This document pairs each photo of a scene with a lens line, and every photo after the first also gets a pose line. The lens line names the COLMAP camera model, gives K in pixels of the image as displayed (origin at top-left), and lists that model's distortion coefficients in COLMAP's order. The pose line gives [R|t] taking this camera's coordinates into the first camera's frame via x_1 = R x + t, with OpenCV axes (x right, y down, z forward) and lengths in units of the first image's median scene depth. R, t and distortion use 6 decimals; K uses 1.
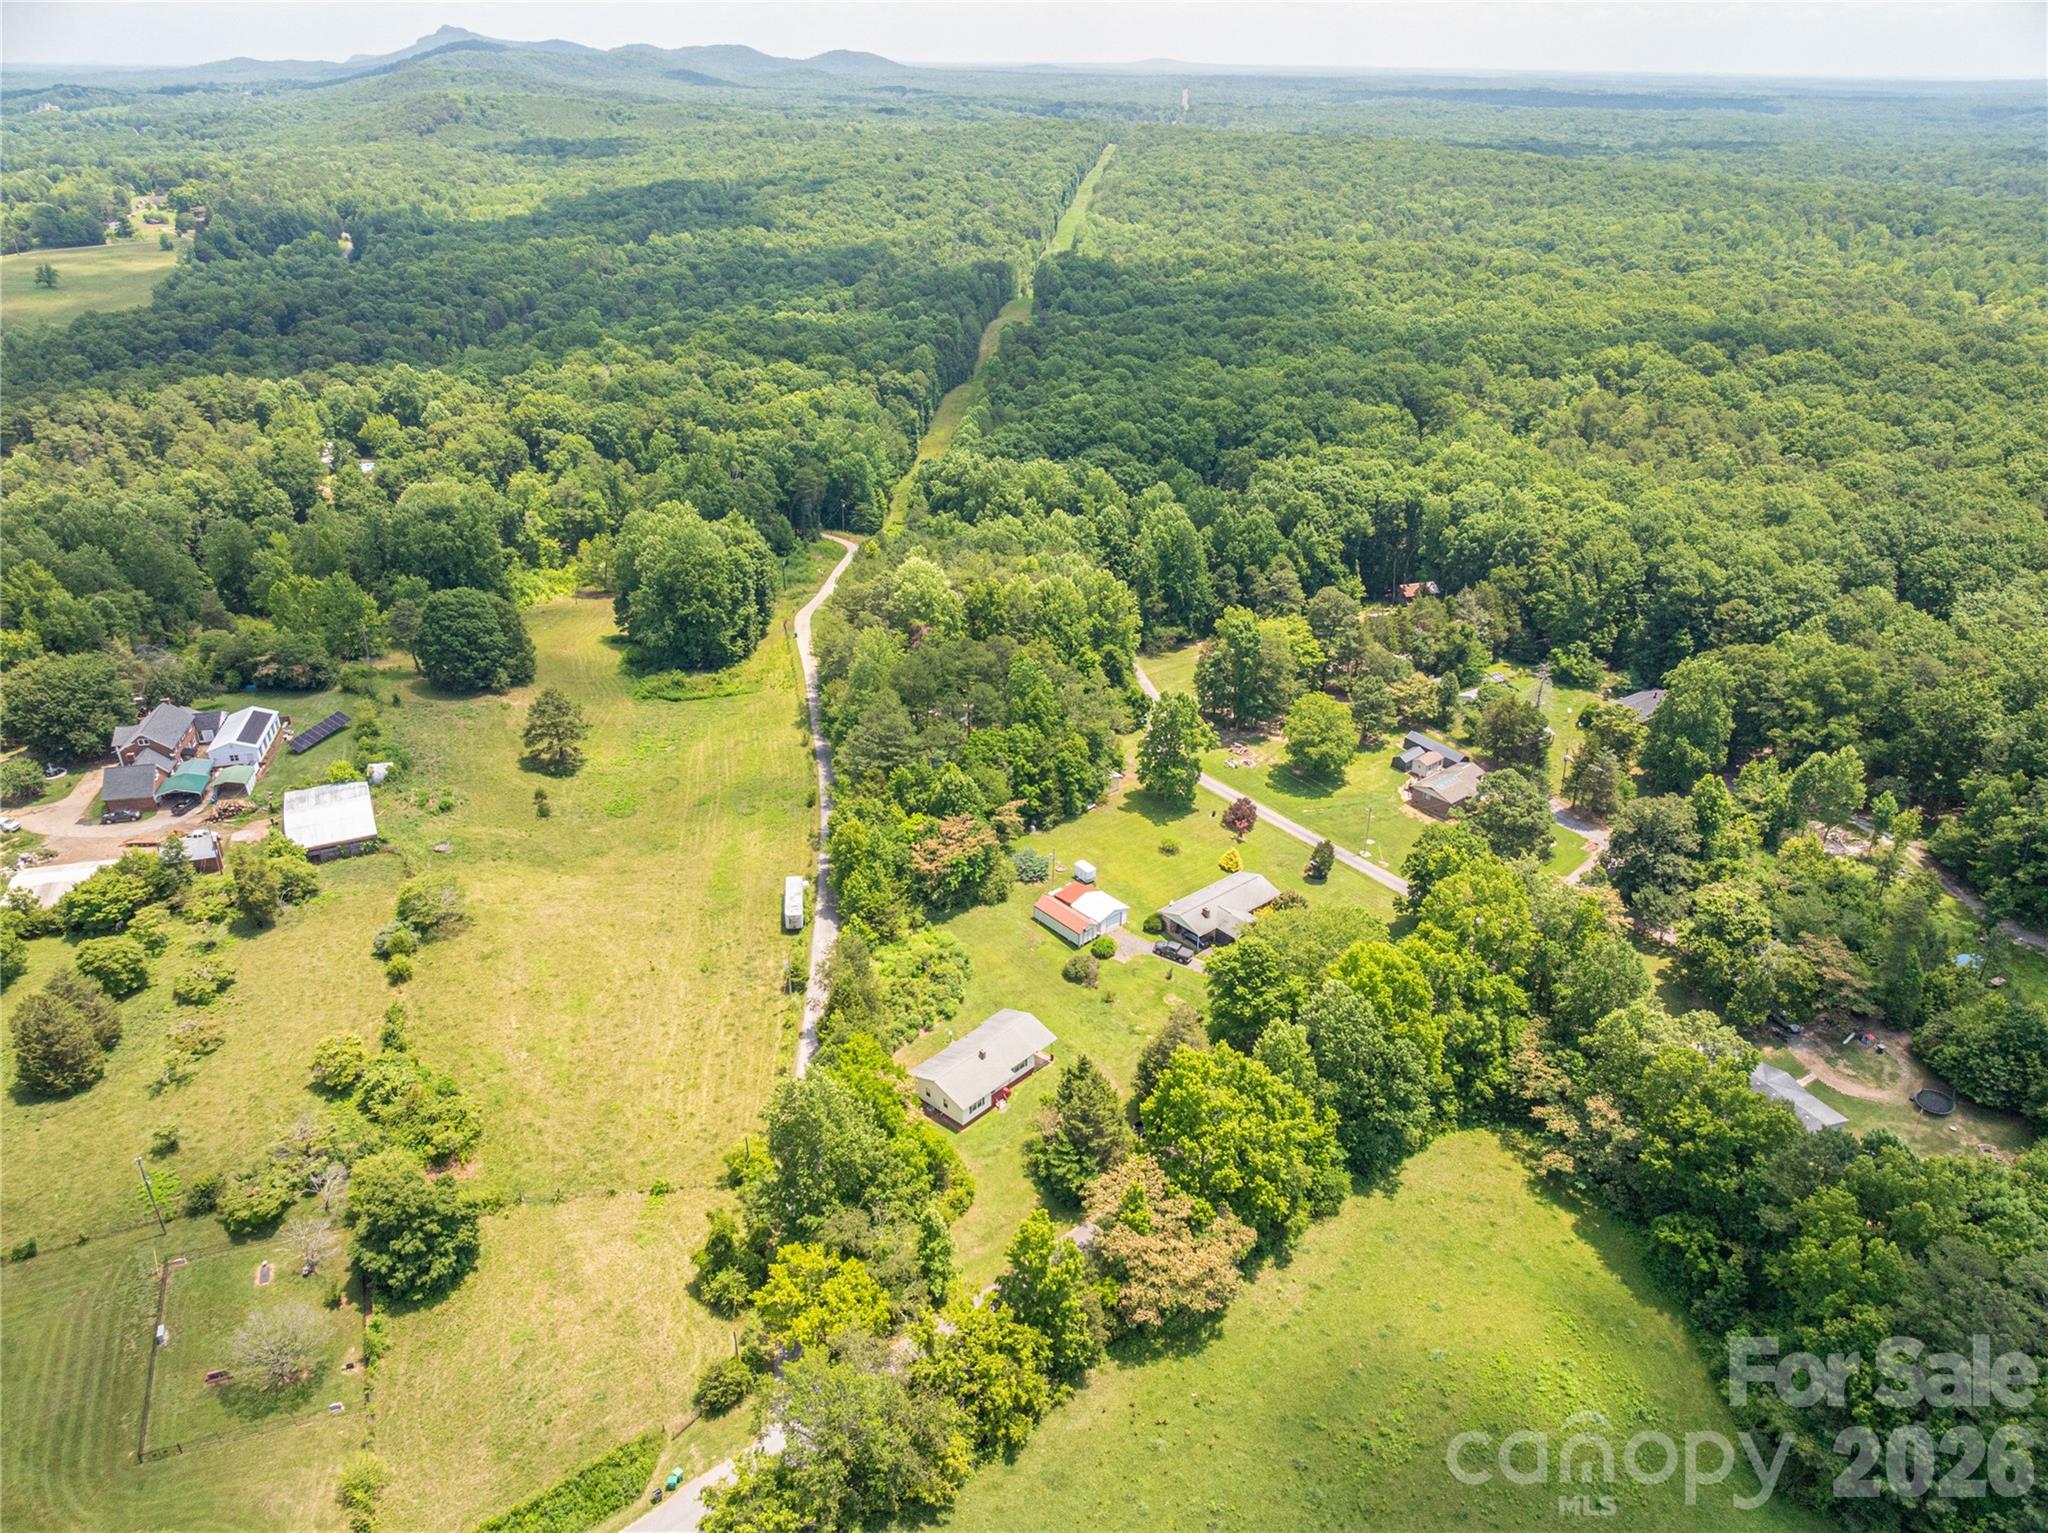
lens RADIAL K [[1441.4, 0, 1029.3], [0, 1441.4, 764.3], [0, 0, 1]] dist [-0.033530, -0.003820]
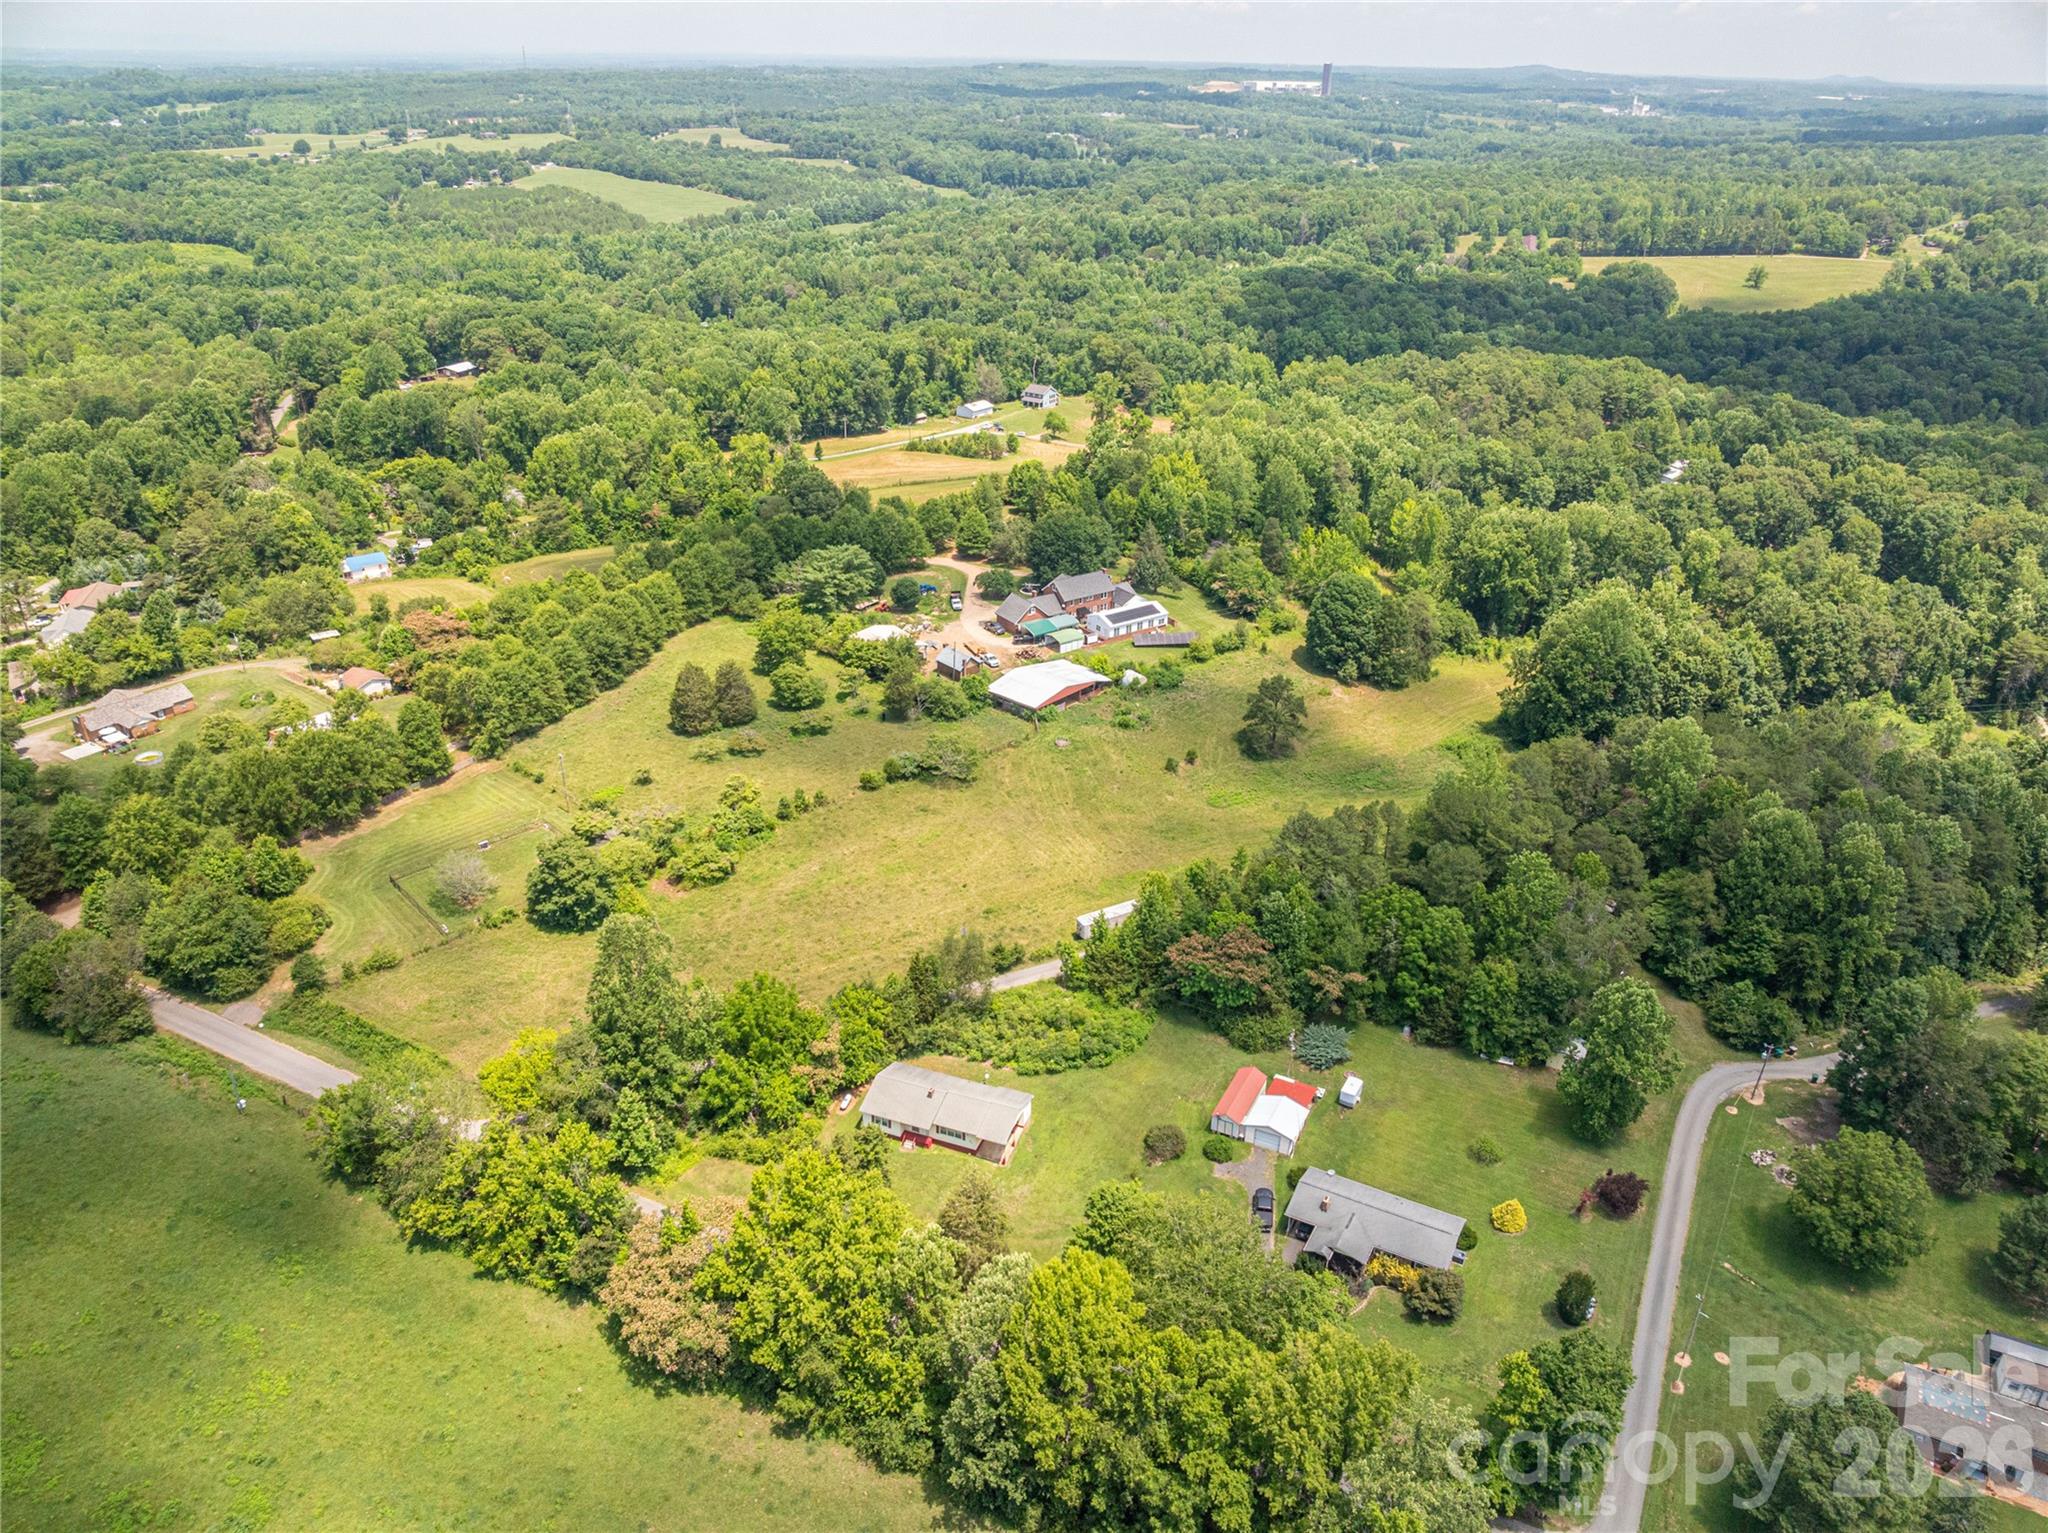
lens RADIAL K [[1441.4, 0, 1029.3], [0, 1441.4, 764.3], [0, 0, 1]] dist [-0.033530, -0.003820]
pose [[0.366934, 0.411071, -0.834493, 0.497667], [-0.422844, 0.872740, 0.243983, -0.178343], [0.828591, 0.263334, 0.494057, 0.369931]]
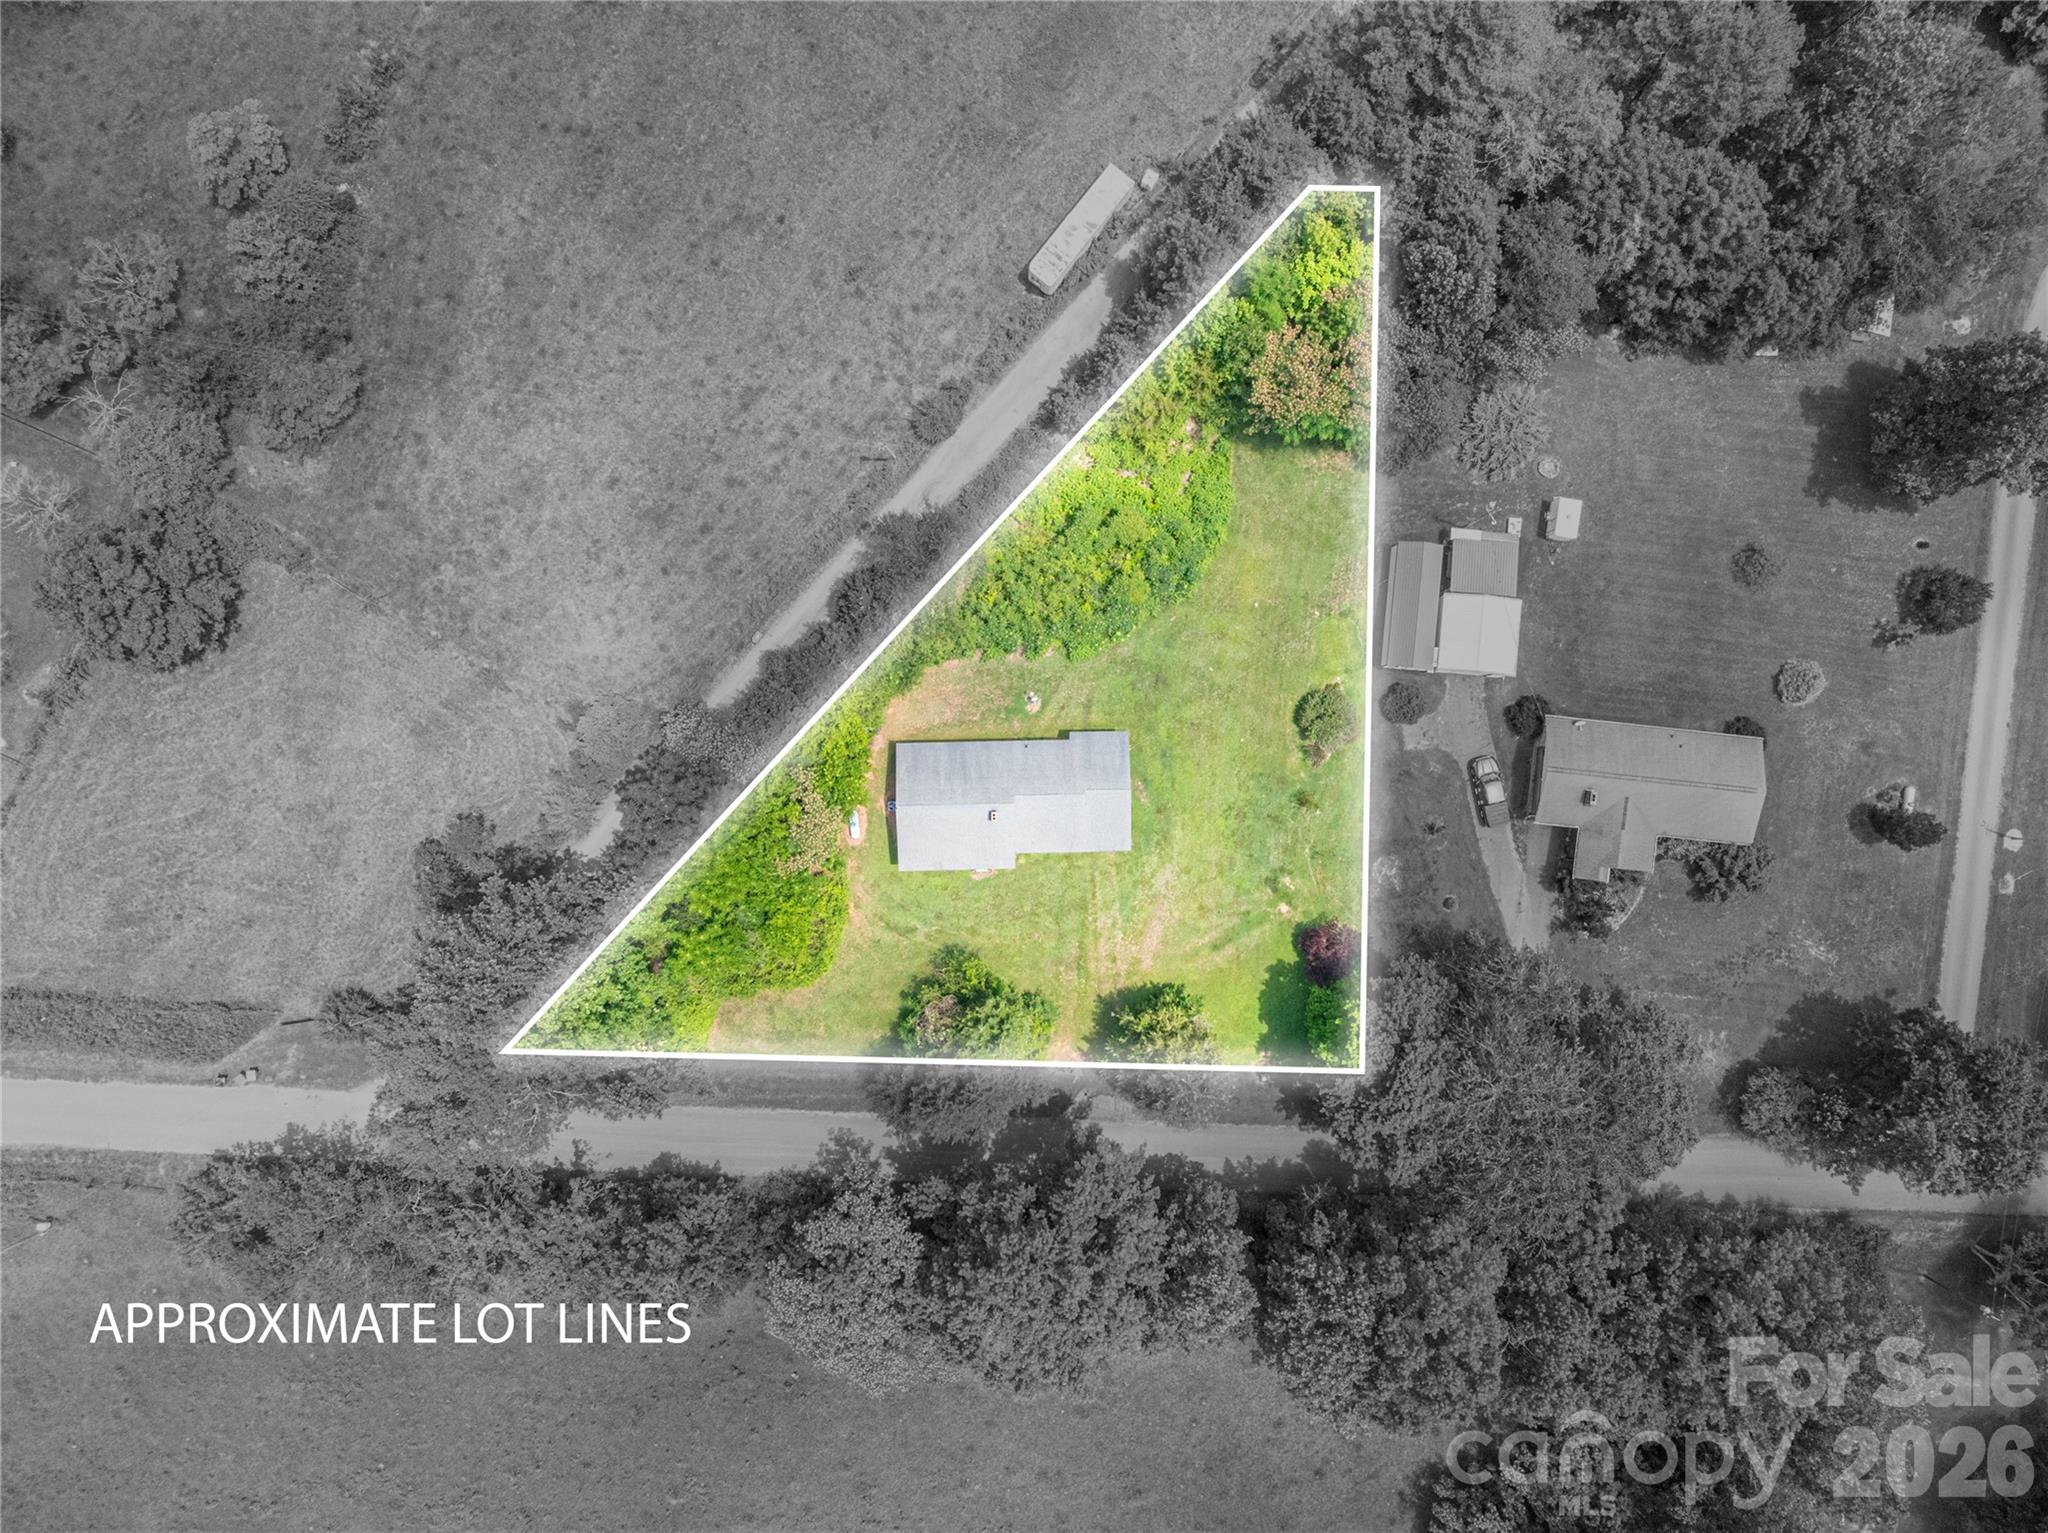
lens RADIAL K [[1441.4, 0, 1029.3], [0, 1441.4, 764.3], [0, 0, 1]] dist [-0.033530, -0.003820]
pose [[0.687585, 0.726024, -0.010816, -0.021922], [-0.326529, 0.322478, 0.888474, -0.259722], [0.648541, -0.607370, 0.458799, 0.521814]]
